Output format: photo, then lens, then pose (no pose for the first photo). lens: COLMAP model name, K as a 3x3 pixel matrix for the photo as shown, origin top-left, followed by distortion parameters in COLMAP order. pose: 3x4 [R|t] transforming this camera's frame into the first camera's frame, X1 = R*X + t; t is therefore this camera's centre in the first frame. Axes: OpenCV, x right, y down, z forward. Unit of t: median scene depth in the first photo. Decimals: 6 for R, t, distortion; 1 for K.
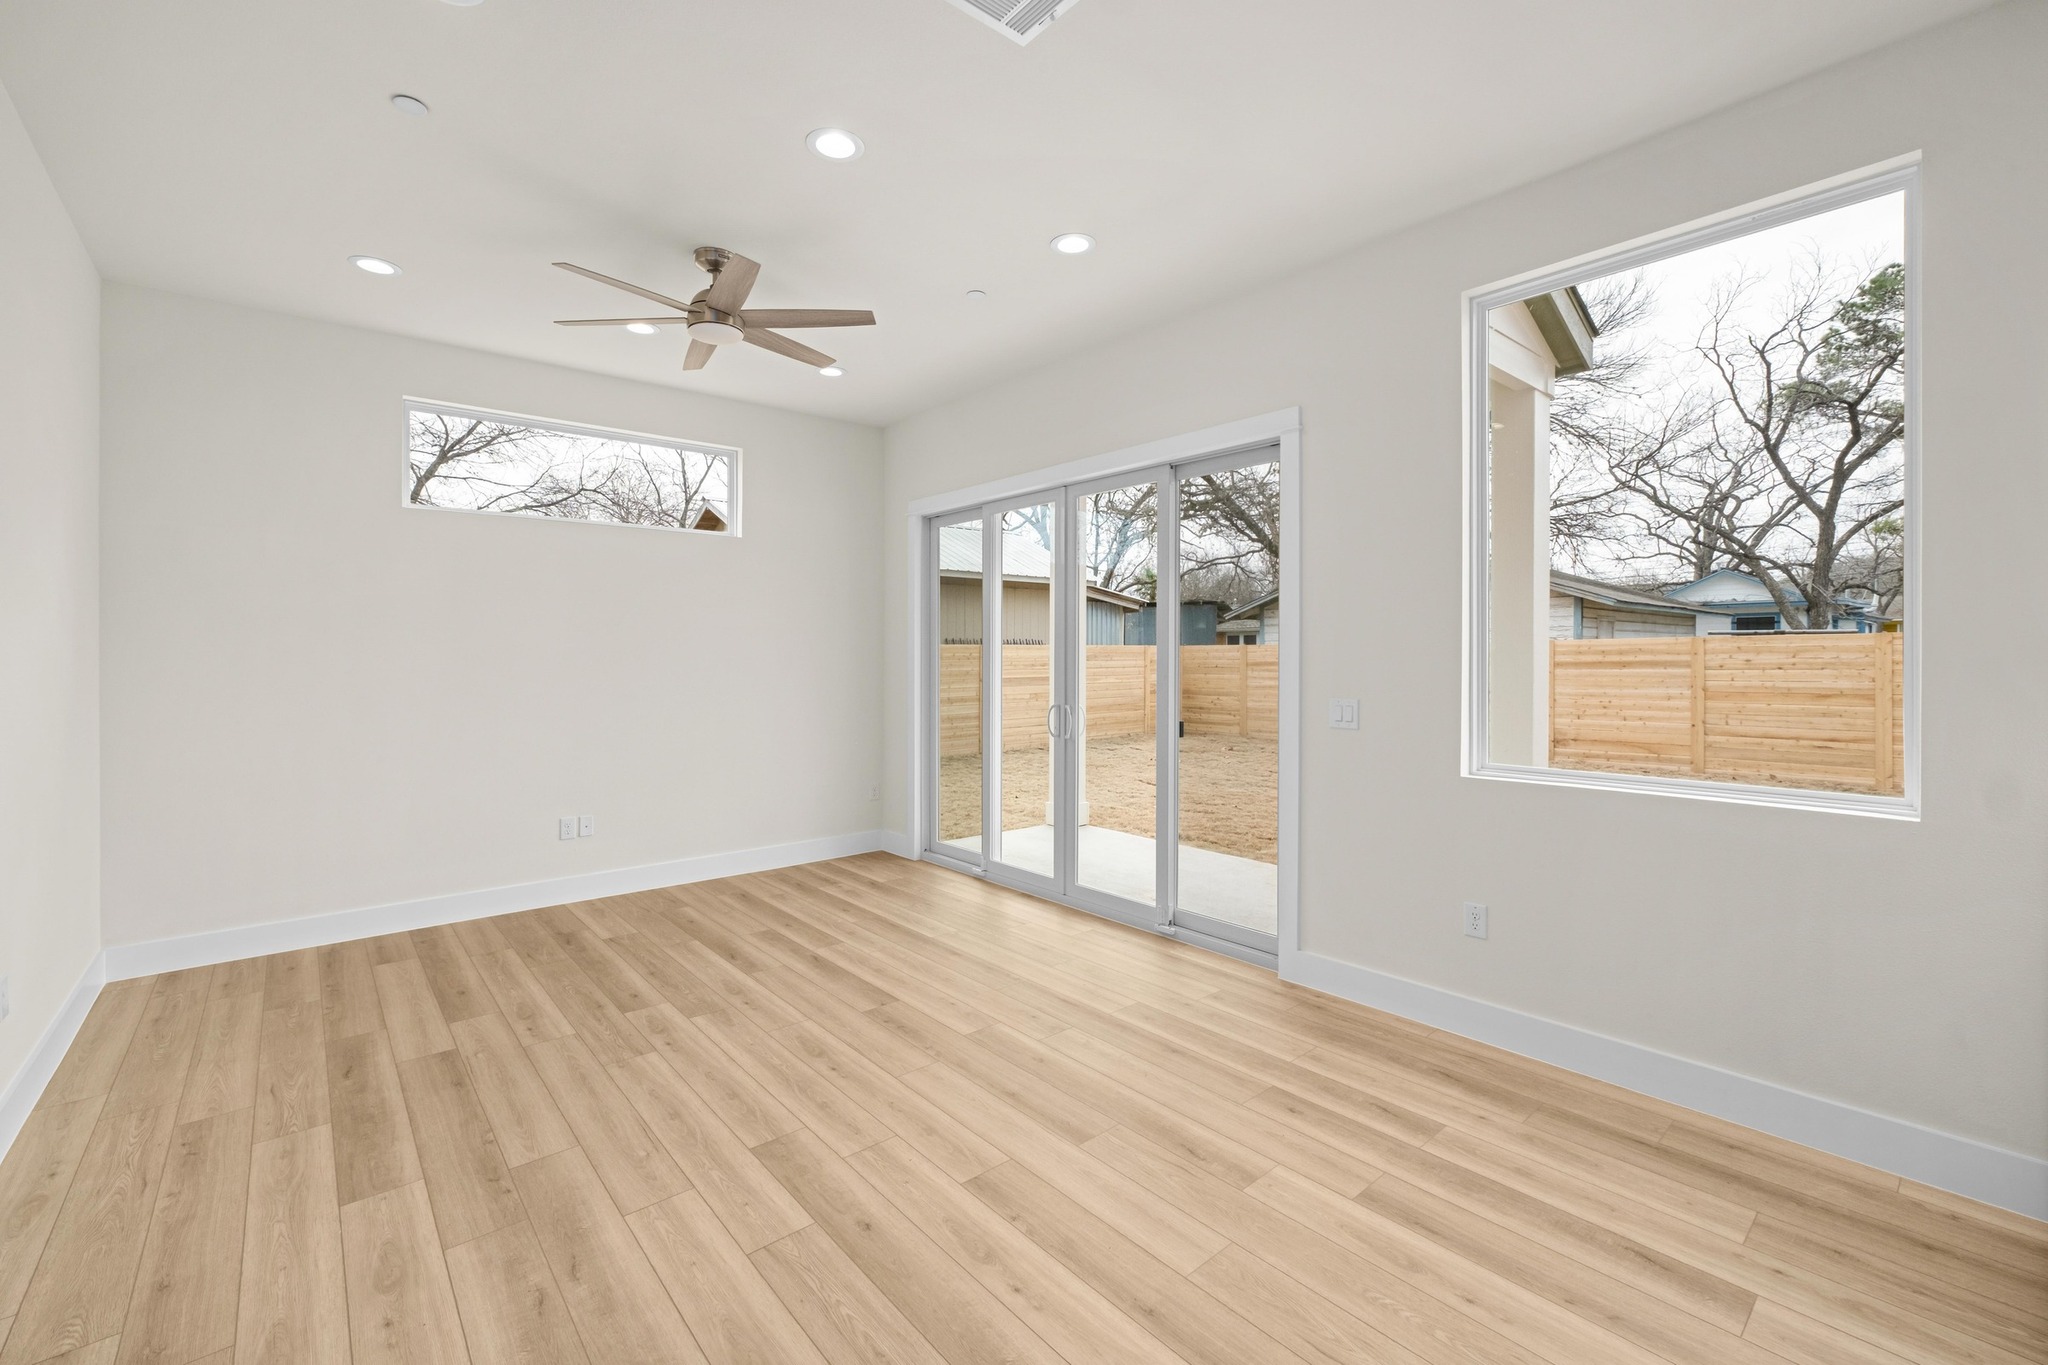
lens RADIAL K [[855.3, 0, 1010.5], [0, 855.3, 656.0], [0, 0, 1]] dist [-0.013689, 0.003007]
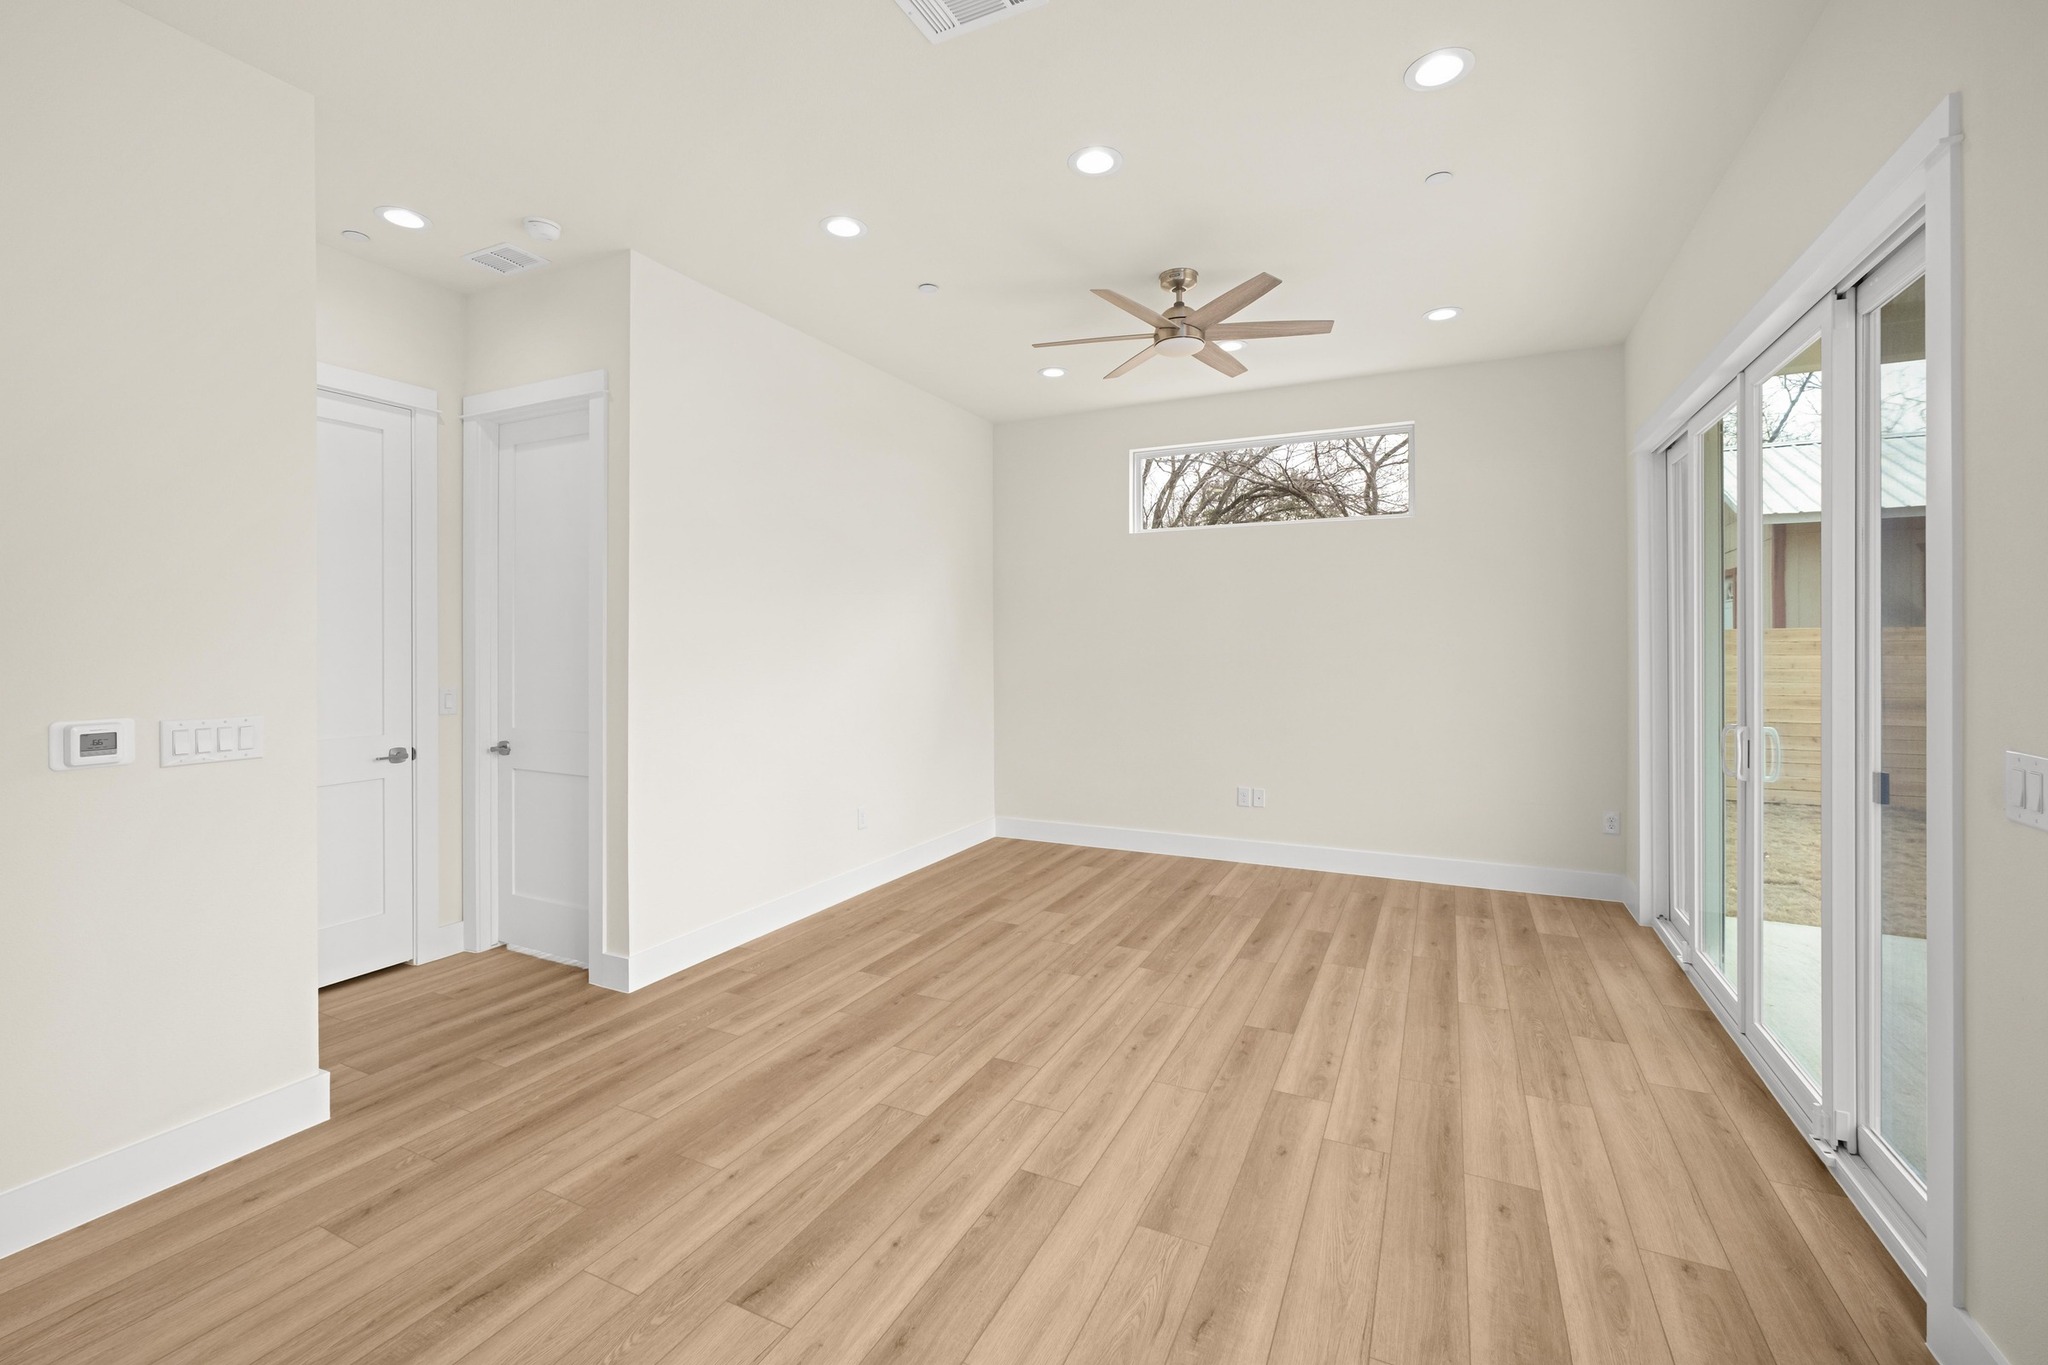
lens RADIAL K [[855.3, 0, 1034.6], [0, 855.3, 645.1], [0, 0, 1]] dist [-0.013689, 0.003007]
pose [[0.408992, 0.002120, -0.912536, 0.677024], [-0.000149, 0.999997, 0.002256, -0.003520], [0.912538, -0.000787, 0.408991, 0.468883]]
